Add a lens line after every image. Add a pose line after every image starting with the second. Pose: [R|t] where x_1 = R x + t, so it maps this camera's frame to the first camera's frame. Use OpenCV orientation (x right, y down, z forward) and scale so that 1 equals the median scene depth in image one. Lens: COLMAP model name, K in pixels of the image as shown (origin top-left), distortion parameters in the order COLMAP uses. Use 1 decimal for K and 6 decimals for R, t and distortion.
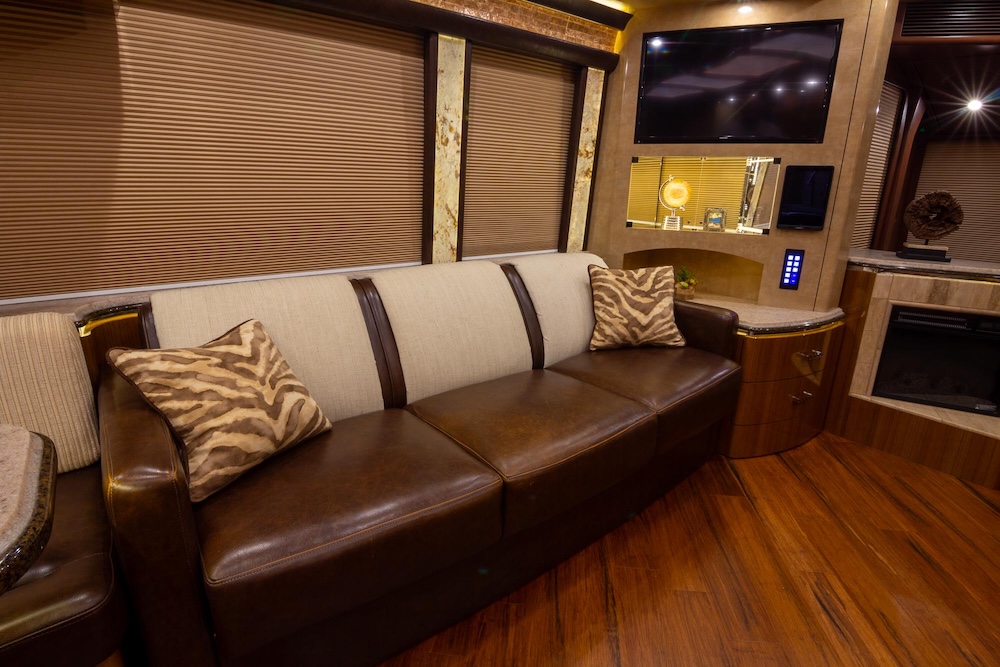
lens RADIAL K [[506.5, 0, 502.2], [0, 506.5, 330.8], [0, 0, 1]] dist [-0.005111, -0.012730]
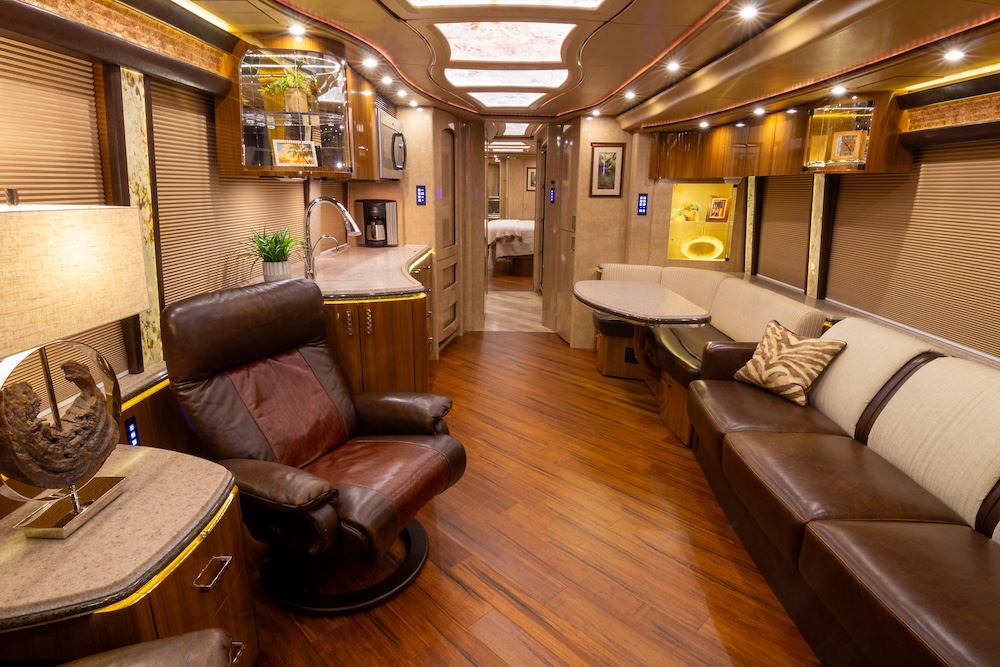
lens RADIAL K [[534.0, 0, 500.0], [0, 534.0, 333.5], [0, 0, 1]] dist [-0.004827, -0.015133]
pose [[-0.636831, 0.177006, -0.750410, 1.180175], [-0.236986, 0.881233, 0.408981, -0.375753], [0.733678, 0.438289, -0.519249, 0.794404]]
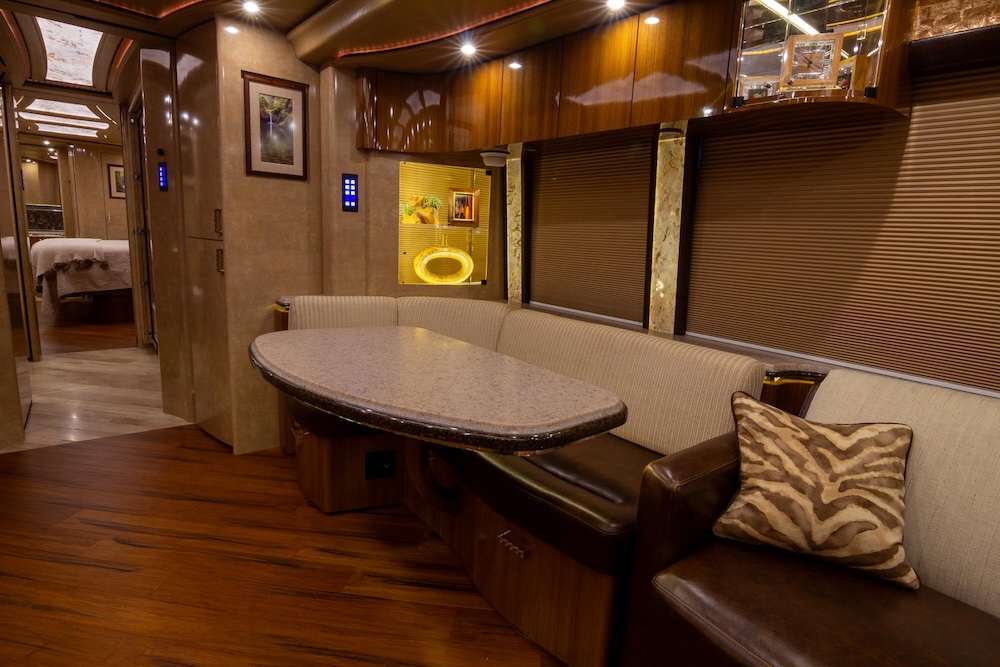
lens RADIAL K [[506.5, 0, 502.2], [0, 506.5, 330.8], [0, 0, 1]] dist [-0.005111, -0.012730]
pose [[0.004744, 0.163521, -0.986528, 0.242808], [-0.331019, 0.931178, 0.152755, -0.056439], [0.943612, 0.325835, 0.058547, 0.183164]]
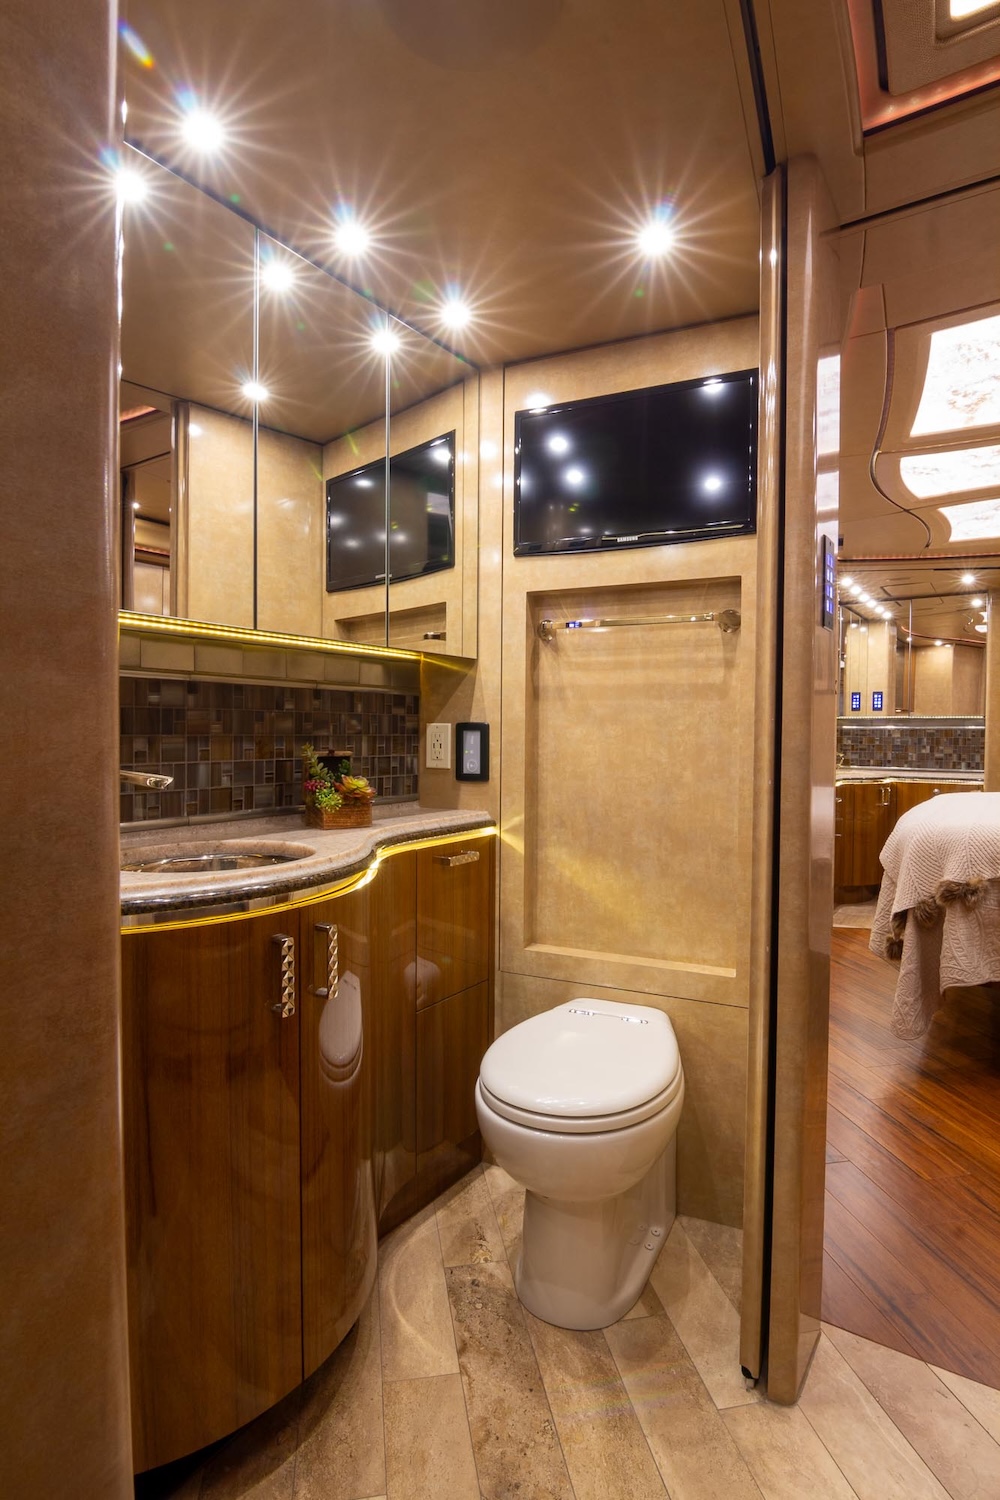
lens RADIAL K [[760.4, 0, 503.6], [0, 760.4, 752.8], [0, 0, 1]] dist [-0.007172, -0.011085]
pose [[-0.956291, -0.019938, -0.291738, -1.356096], [-0.107243, 0.952069, 0.286468, 0.303138], [0.272043, 0.305234, -0.912593, -1.118747]]
